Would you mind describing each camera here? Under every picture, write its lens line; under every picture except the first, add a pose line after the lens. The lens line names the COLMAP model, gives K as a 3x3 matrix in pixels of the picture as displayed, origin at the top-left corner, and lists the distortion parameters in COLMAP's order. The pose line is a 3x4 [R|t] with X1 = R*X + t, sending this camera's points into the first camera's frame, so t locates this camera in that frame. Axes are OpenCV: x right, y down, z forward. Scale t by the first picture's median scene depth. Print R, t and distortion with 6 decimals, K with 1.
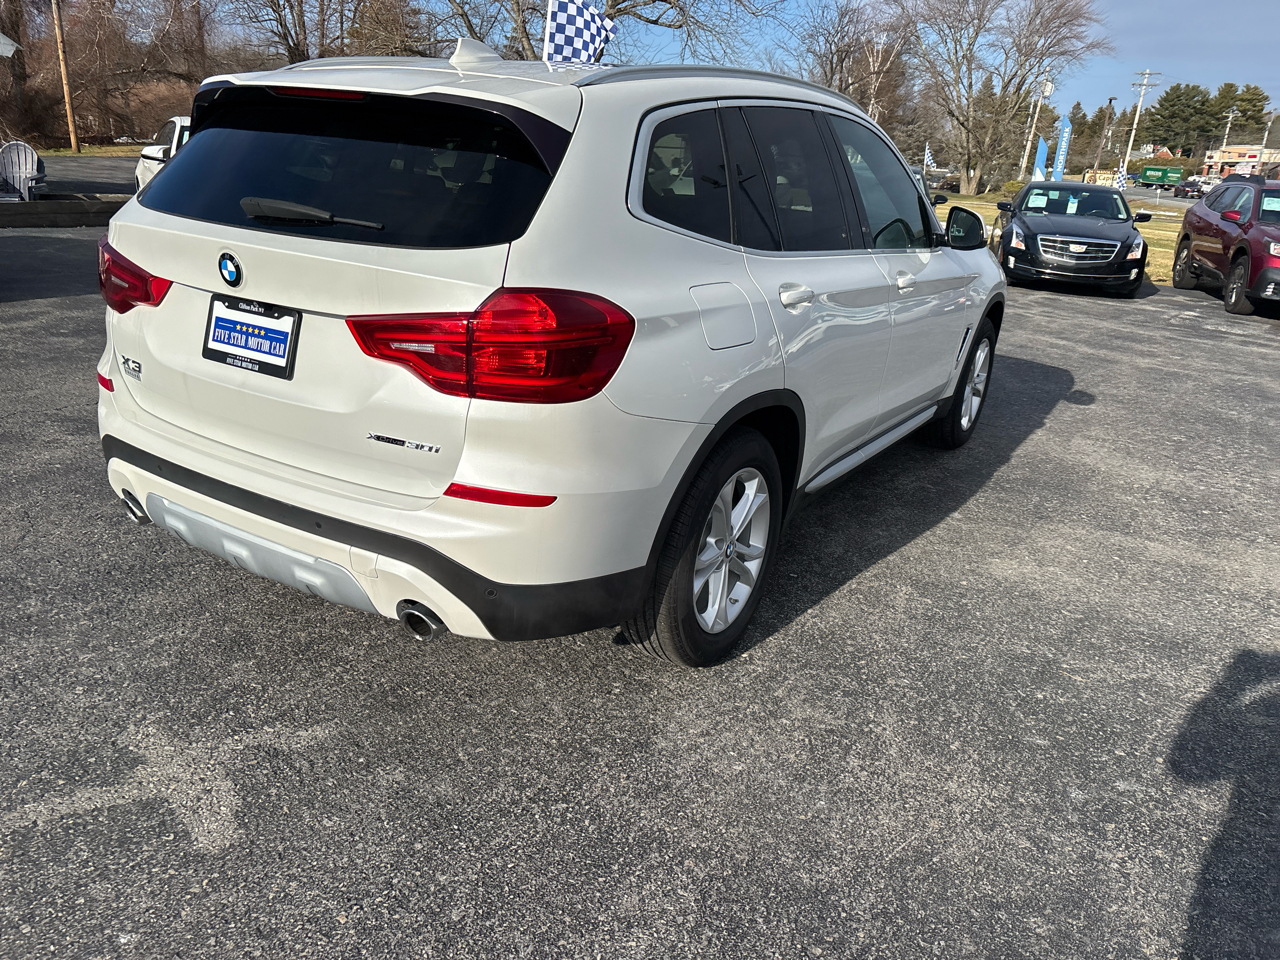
lens RADIAL K [[963.0, 0, 635.4], [0, 963.0, 485.7], [0, 0, 1]] dist [0.048180, -0.045516]
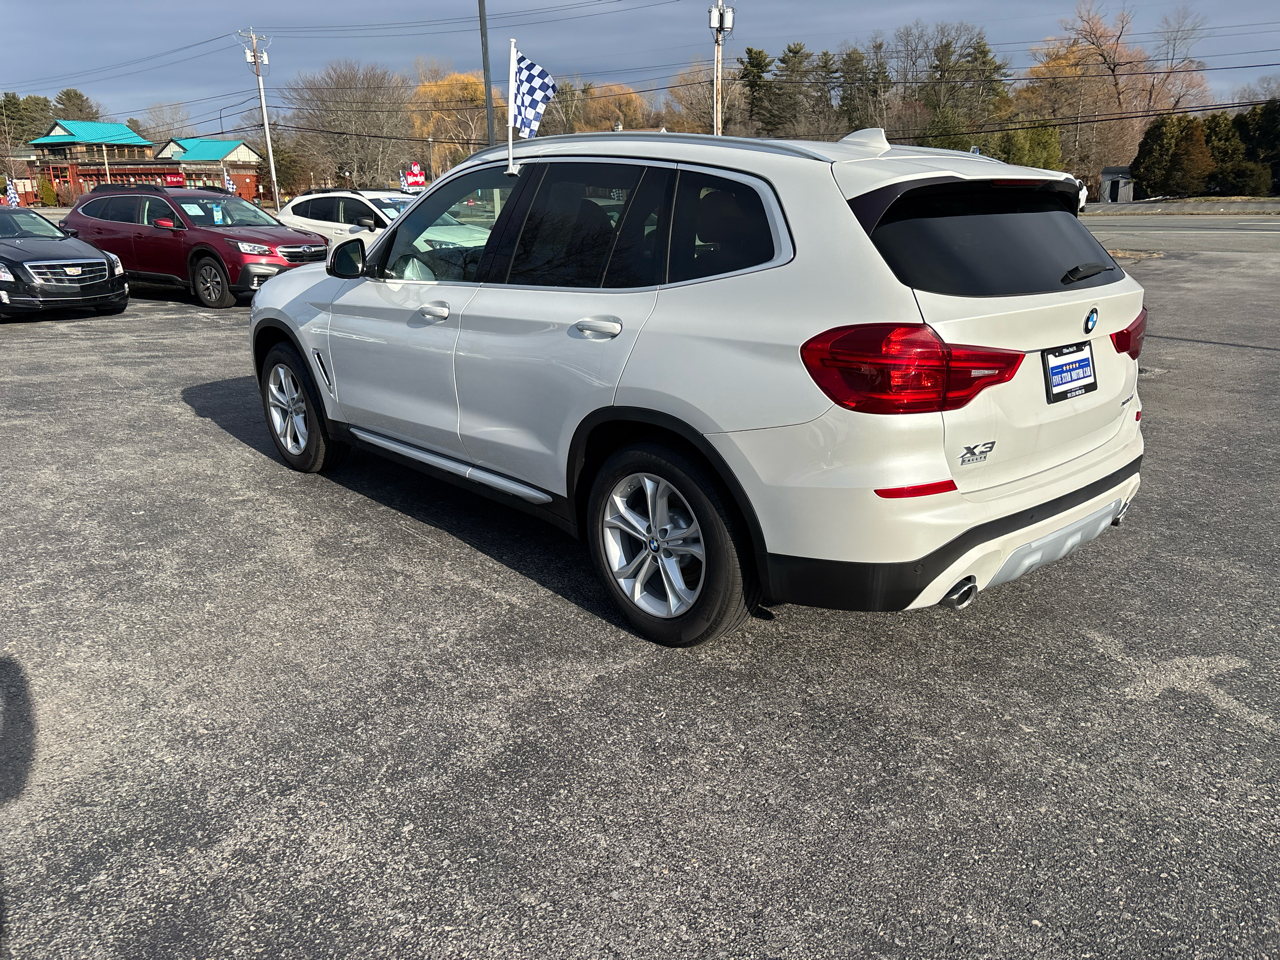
lens RADIAL K [[963.0, 0, 635.9], [0, 963.0, 486.6], [0, 0, 1]] dist [0.048180, -0.045516]
pose [[0.267142, -0.342789, 0.900628, -1.708455], [0.338053, 0.908536, 0.245526, -0.509969], [-0.902416, 0.238870, 0.358589, 1.060076]]
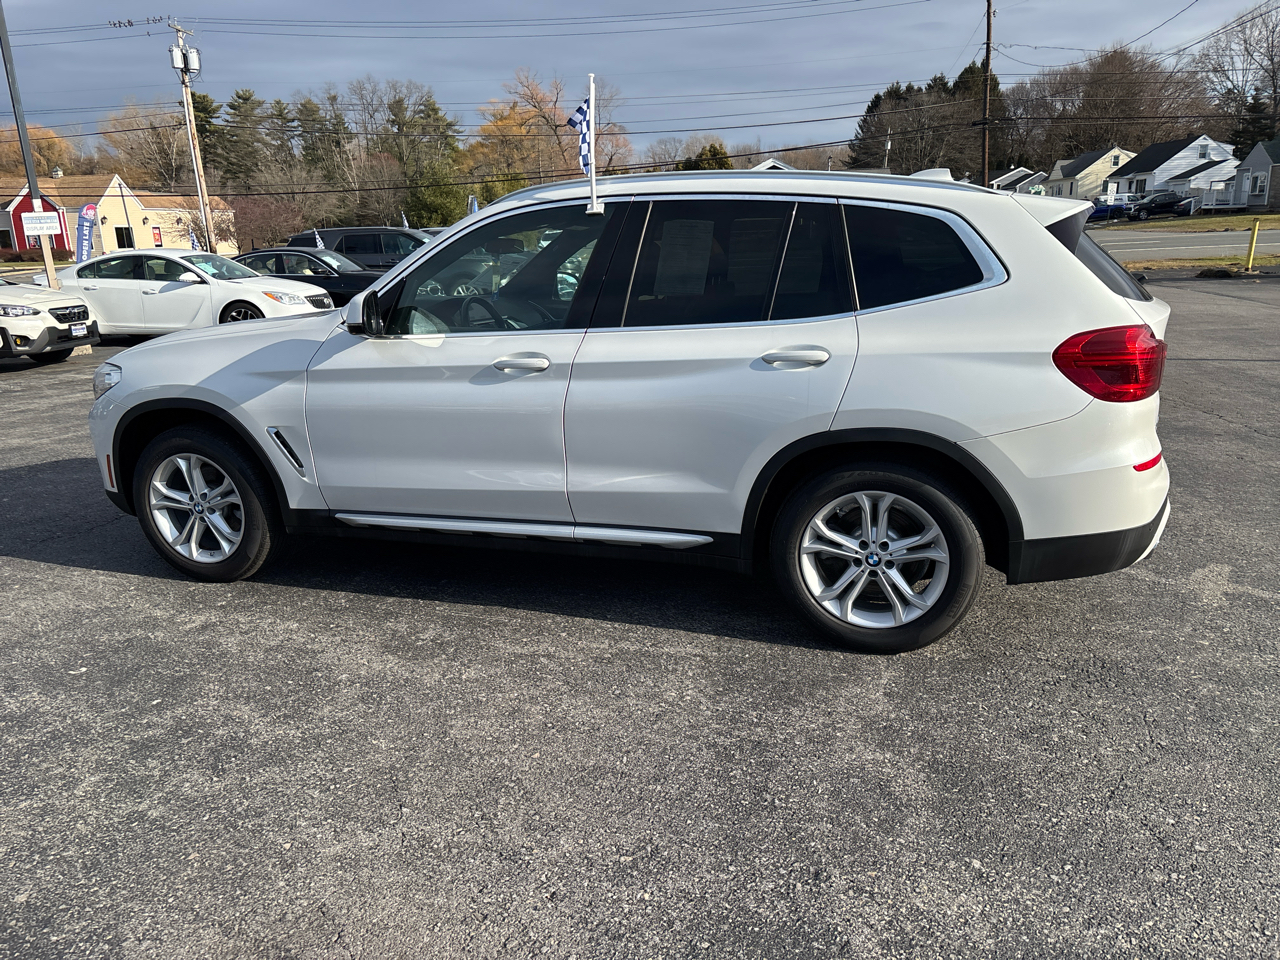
lens RADIAL K [[963.0, 0, 637.1], [0, 963.0, 486.8], [0, 0, 1]] dist [0.048180, -0.045516]
pose [[-0.246963, -0.302214, 0.920693, -1.693630], [0.328740, 0.867649, 0.372982, -0.823612], [-0.911559, 0.394781, -0.114927, 1.968799]]
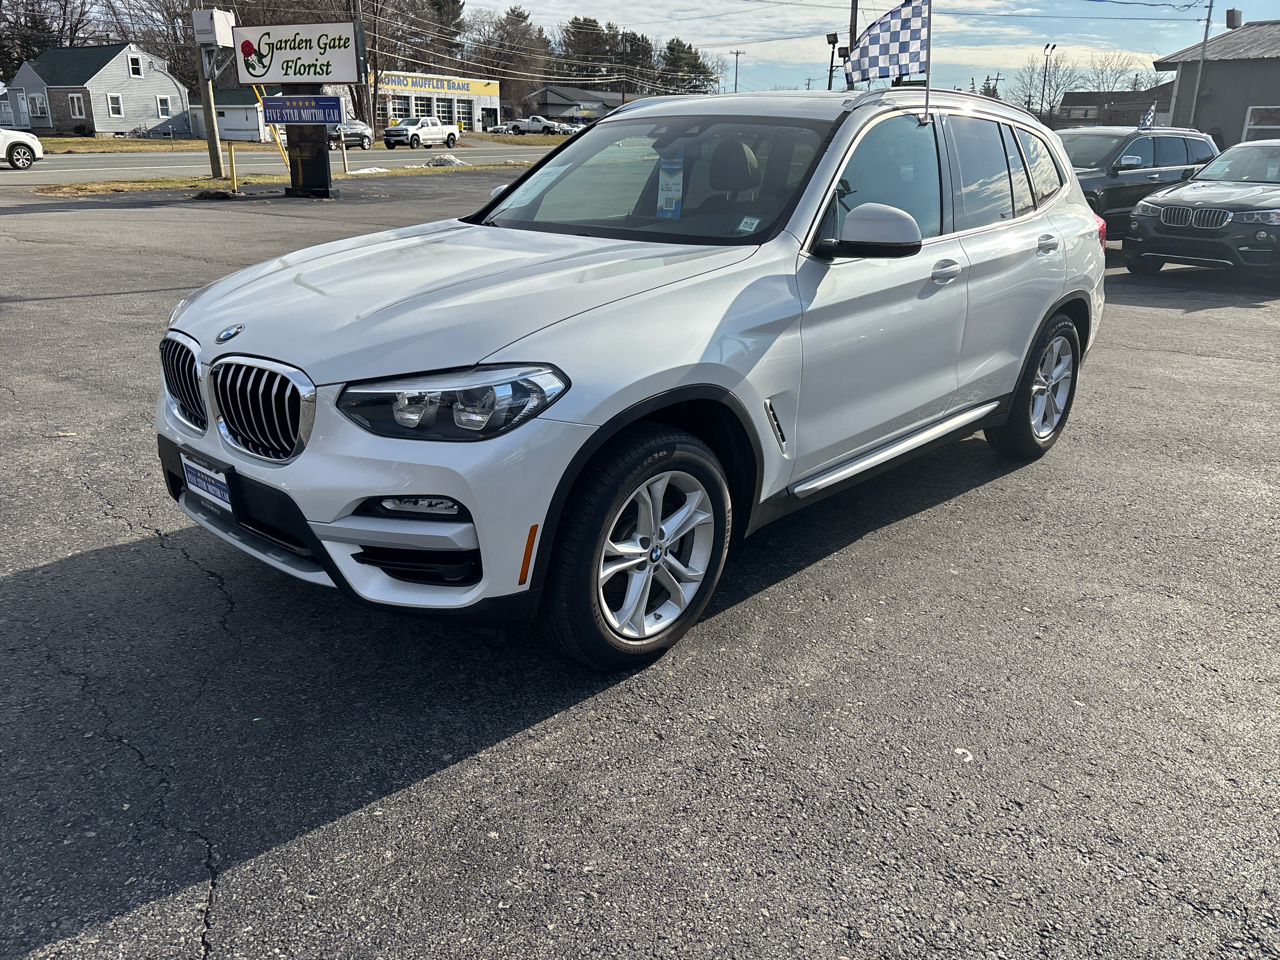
lens RADIAL K [[963.0, 0, 638.9], [0, 963.0, 471.3], [0, 0, 1]] dist [0.048180, -0.045516]
pose [[-0.979240, -0.130219, 0.155348, -0.030126], [-0.006232, 0.785346, 0.619026, -1.181588], [-0.202611, 0.605207, -0.769853, 3.335887]]
